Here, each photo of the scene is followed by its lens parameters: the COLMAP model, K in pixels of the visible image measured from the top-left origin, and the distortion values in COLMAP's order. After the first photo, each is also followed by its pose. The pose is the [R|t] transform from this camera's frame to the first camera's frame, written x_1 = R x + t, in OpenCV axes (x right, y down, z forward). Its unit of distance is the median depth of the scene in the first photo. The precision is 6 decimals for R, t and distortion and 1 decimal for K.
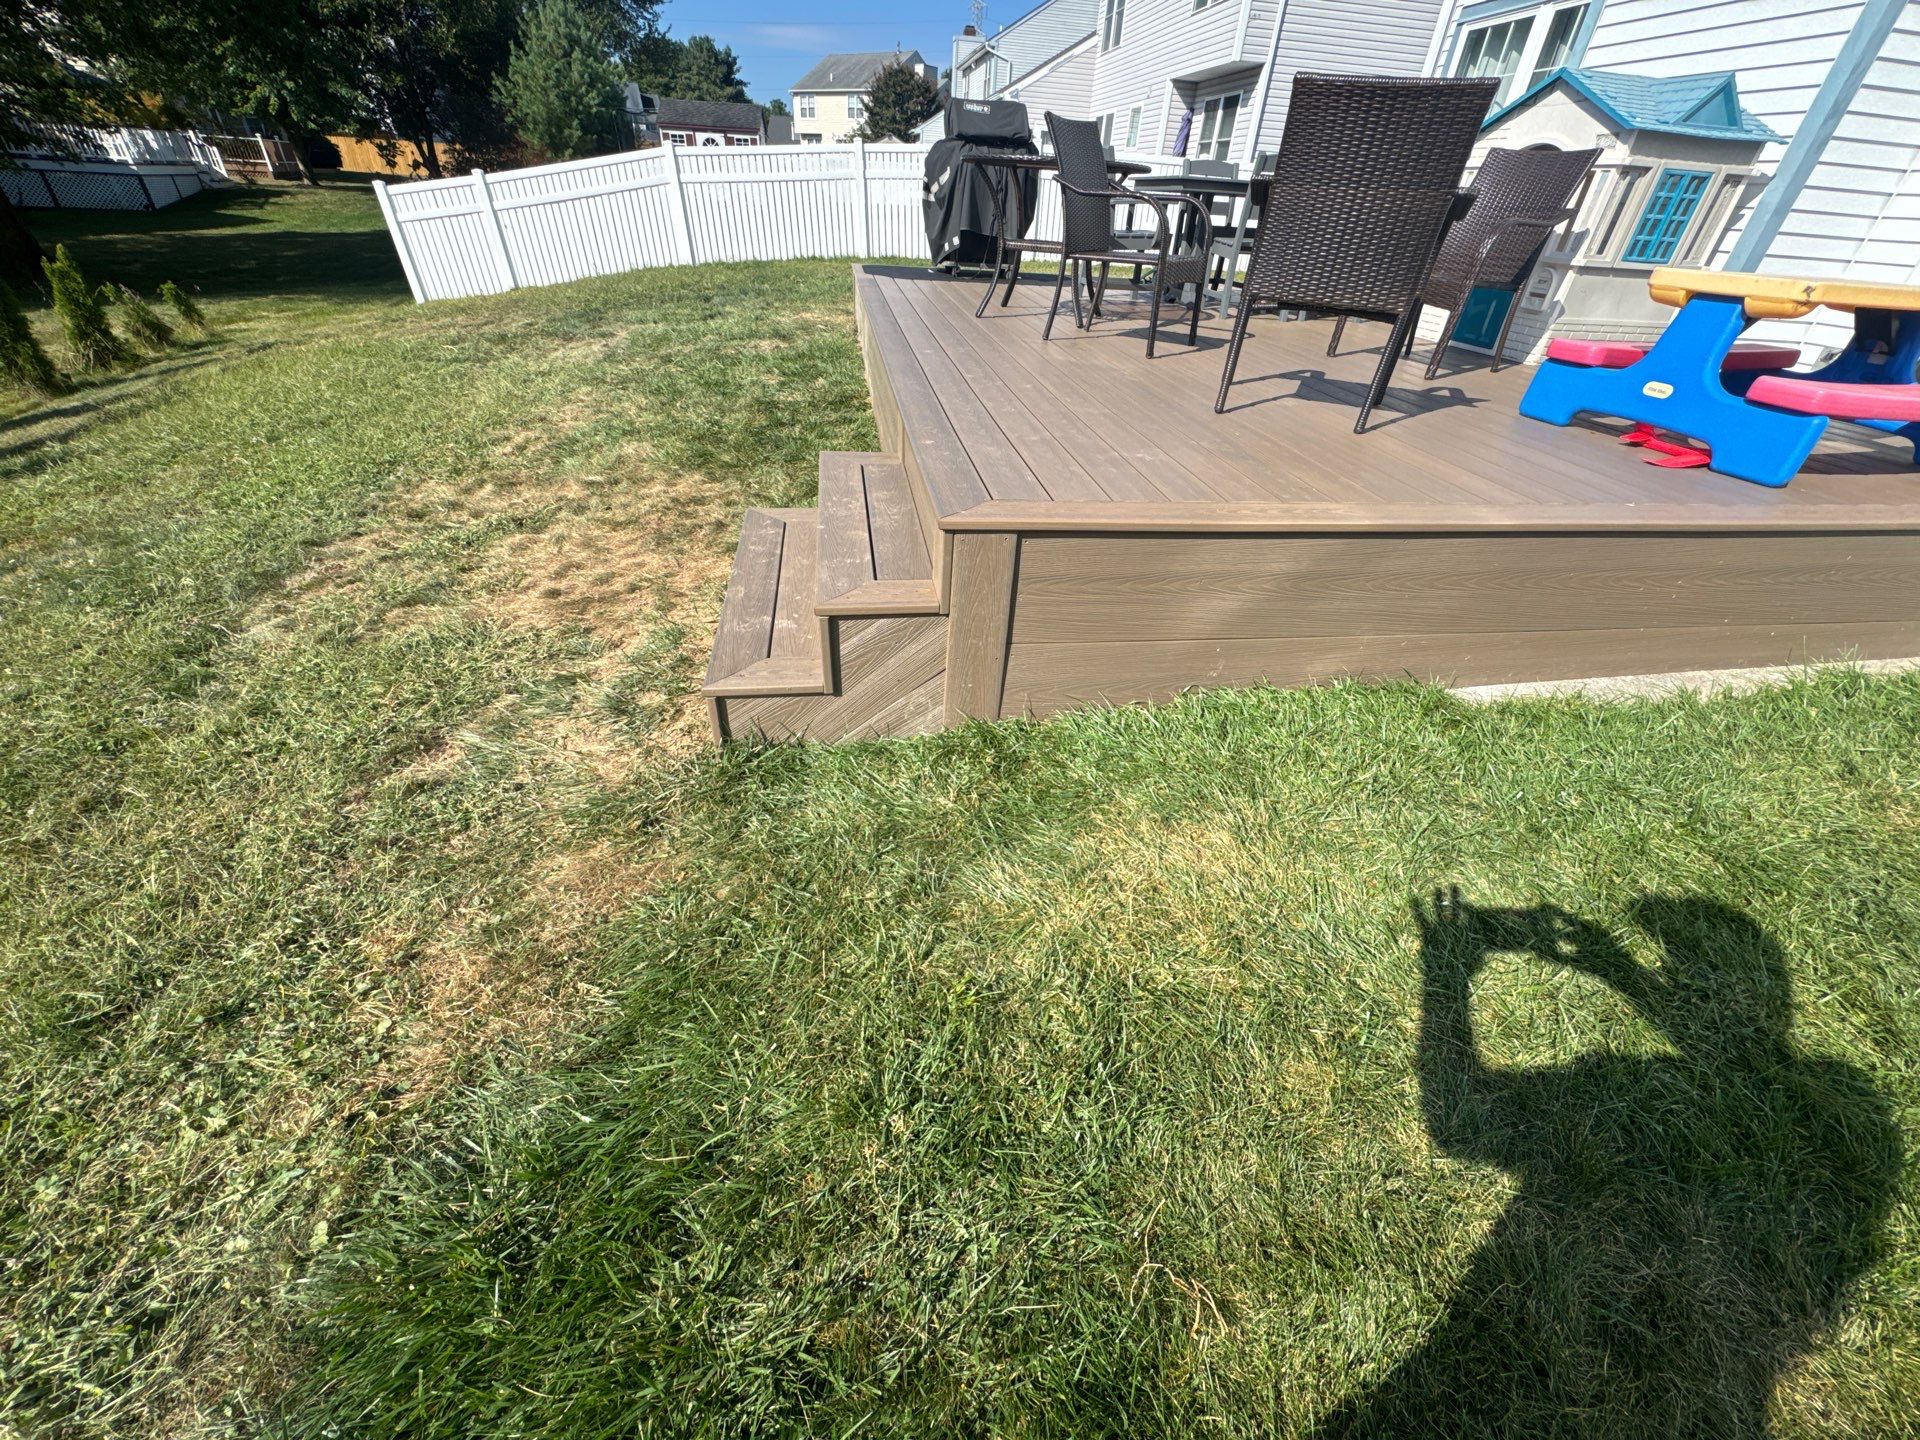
lens RADIAL K [[765.3, 0, 959.1], [0, 765.3, 717.2], [0, 0, 1]] dist [-0.004287, 0.000686]
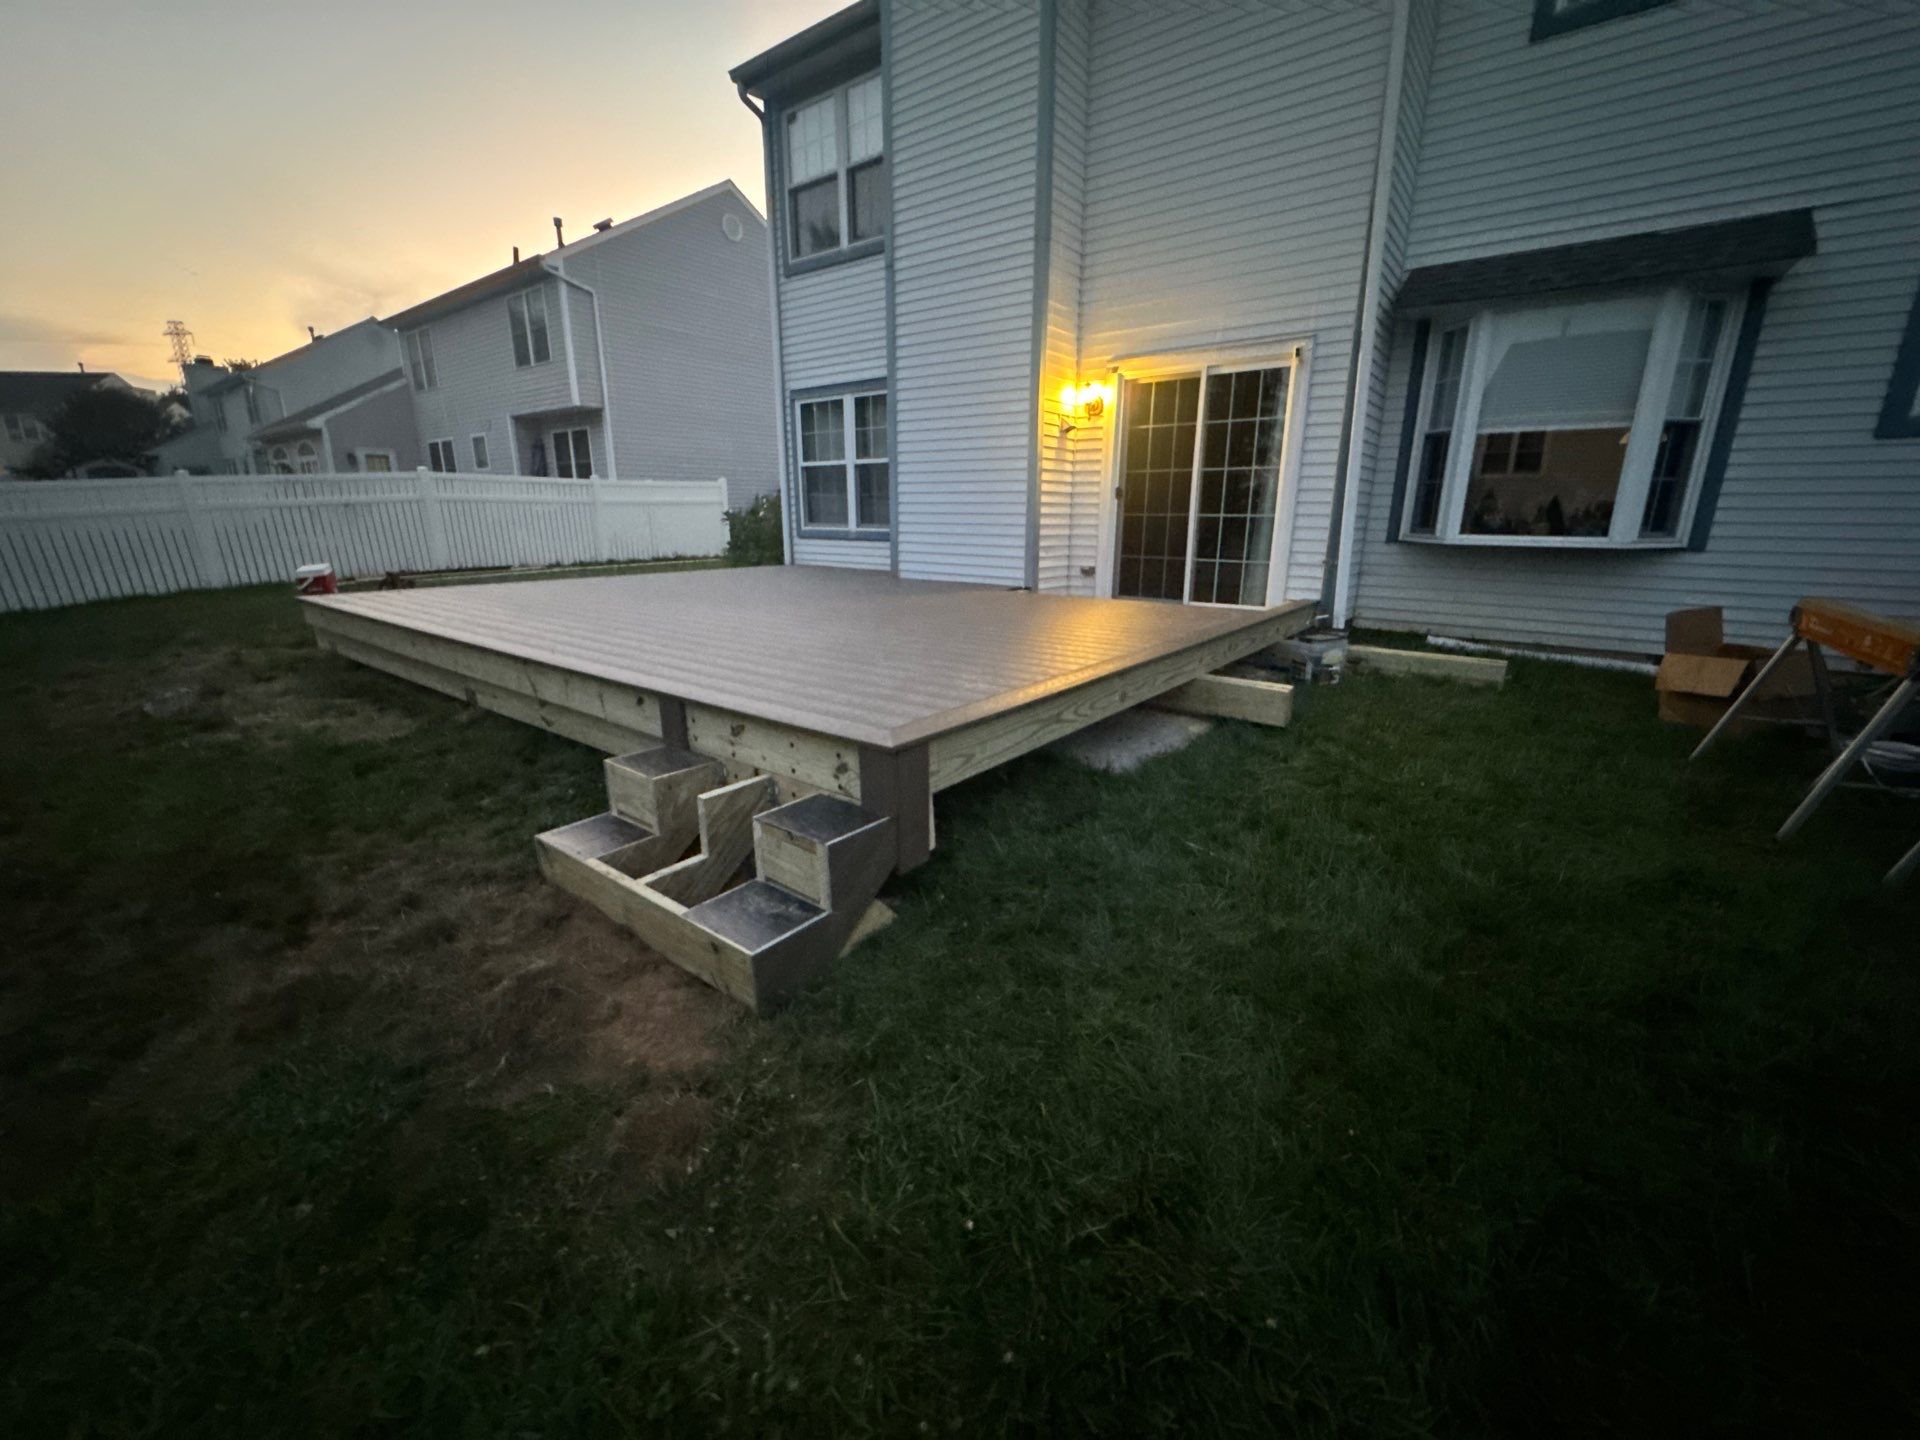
lens RADIAL K [[765.3, 0, 959.9], [0, 765.3, 723.0], [0, 0, 1]] dist [-0.004287, 0.000686]
pose [[0.719707, -0.234941, 0.653319, -0.561322], [0.422958, 0.894597, -0.144230, -0.032835], [-0.550572, 0.380129, 0.743218, -0.069267]]
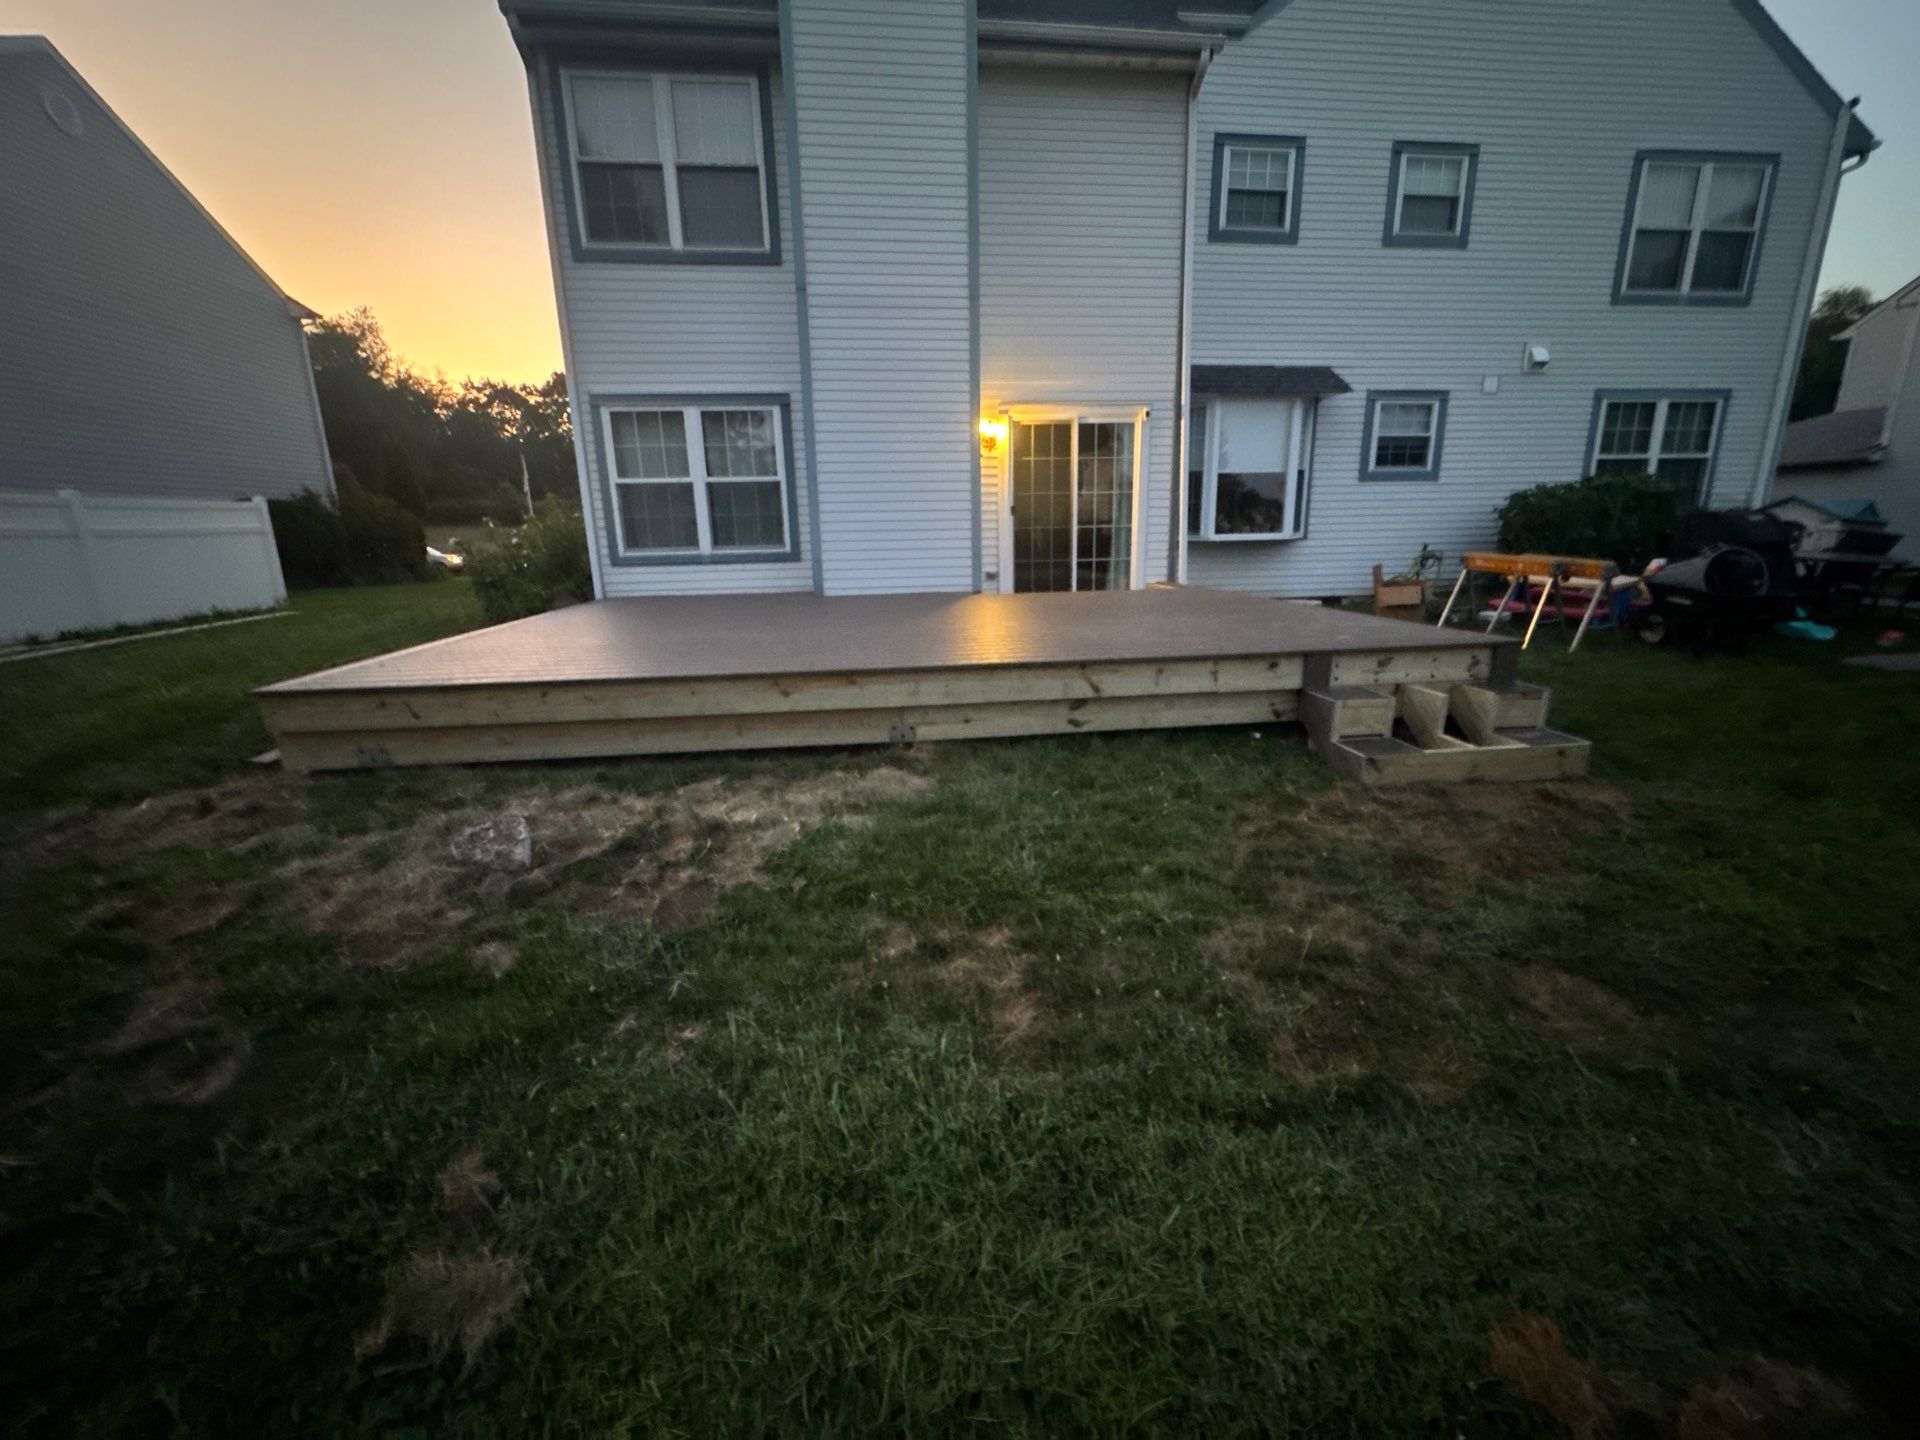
lens RADIAL K [[765.3, 0, 956.5], [0, 765.3, 724.0], [0, 0, 1]] dist [-0.004287, 0.000686]
pose [[0.027318, -0.300926, 0.953256, -1.777487], [0.585462, 0.777759, 0.228747, -1.191508], [-0.810239, 0.551847, 0.197427, 1.505607]]
